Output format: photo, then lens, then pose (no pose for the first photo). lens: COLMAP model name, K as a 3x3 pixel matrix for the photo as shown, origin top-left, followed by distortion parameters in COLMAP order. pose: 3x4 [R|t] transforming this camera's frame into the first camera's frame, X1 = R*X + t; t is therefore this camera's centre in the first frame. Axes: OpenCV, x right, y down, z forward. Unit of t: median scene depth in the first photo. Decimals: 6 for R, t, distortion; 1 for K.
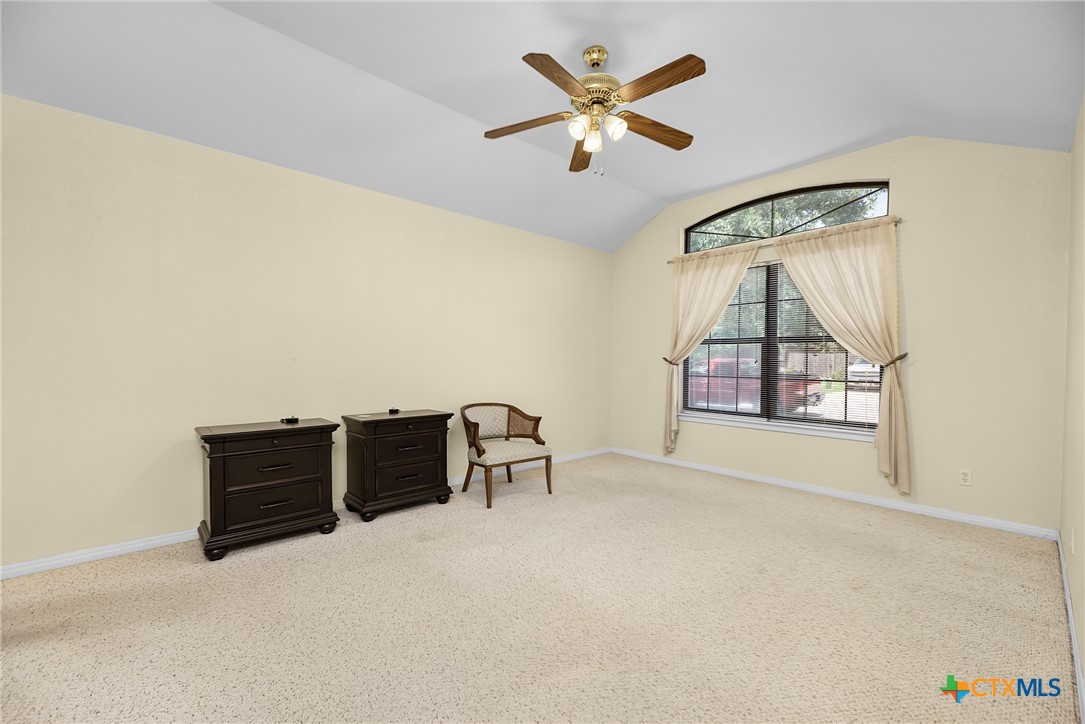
lens RADIAL K [[443.5, 0, 542.5], [0, 443.5, 362.0], [0, 0, 1]] dist [-0.000245, -0.000003]
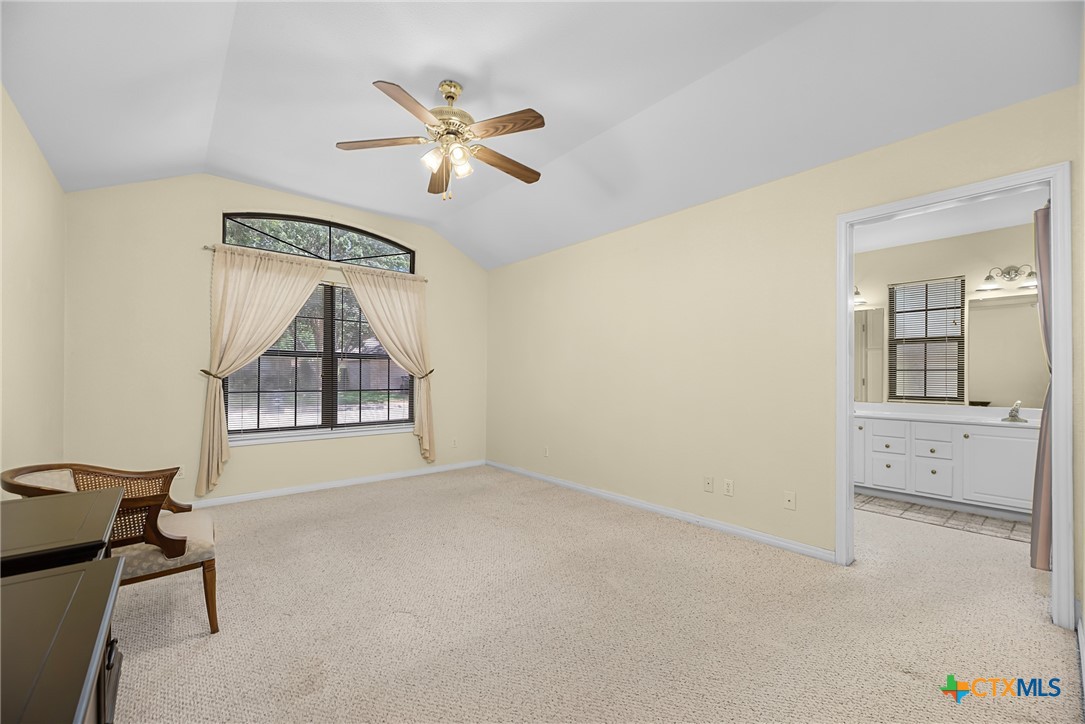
lens RADIAL K [[435.8, 0, 551.8], [0, 435.8, 369.9], [0, 0, 1]] dist [0.000188, 0.000082]
pose [[0.026281, 0.007215, 0.999629, -0.580421], [-0.004787, 0.999963, -0.007091, -0.009128], [-0.999643, -0.004599, 0.026315, 0.467360]]
